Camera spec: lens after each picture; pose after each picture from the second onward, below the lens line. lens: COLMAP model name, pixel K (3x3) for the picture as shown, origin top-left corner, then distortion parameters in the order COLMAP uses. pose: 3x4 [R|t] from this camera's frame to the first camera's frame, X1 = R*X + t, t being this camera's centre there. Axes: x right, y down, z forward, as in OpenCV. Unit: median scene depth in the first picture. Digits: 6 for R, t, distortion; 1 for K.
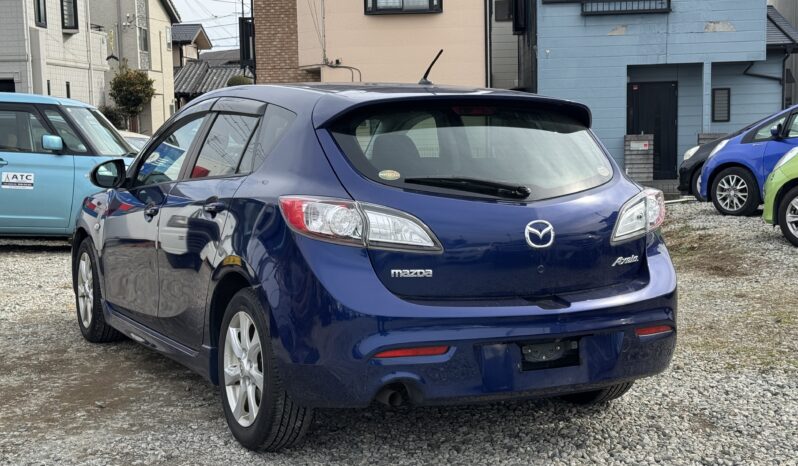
lens RADIAL K [[1139.1, 0, 398.3], [0, 1139.1, 236.1], [0, 0, 1]] dist [0.100032, 0.000000]
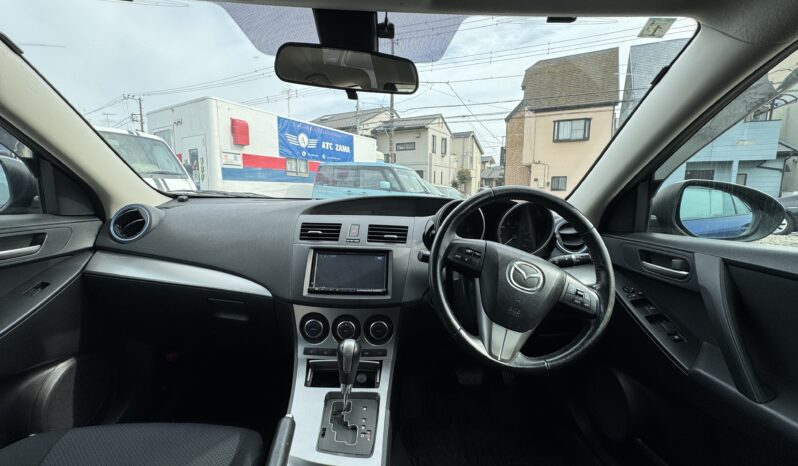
lens RADIAL K [[330.2, 0, 398.8], [0, 330.2, 233.2], [0, 0, 1]] dist [-0.002025, -0.000146]
pose [[0.902323, 0.082718, -0.423049, -0.011380], [-0.067601, 0.996426, 0.050642, -0.012497], [0.425727, -0.017097, 0.904690, 0.214662]]
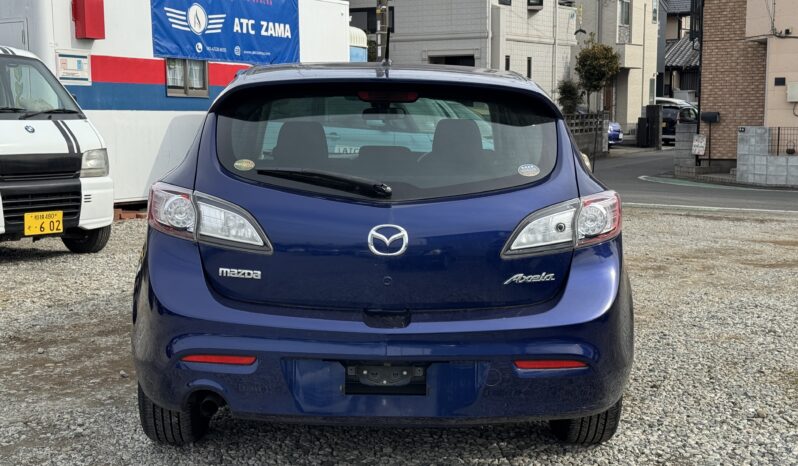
lens RADIAL K [[1130.8, 0, 398.6], [0, 1130.8, 235.9], [0, 0, 1]] dist [0.134325, 0.000000]
pose [[0.899724, 0.068065, -0.431119, 0.076232], [-0.057872, 0.997648, 0.036732, -0.005655], [0.432605, -0.008099, 0.901547, 0.034268]]
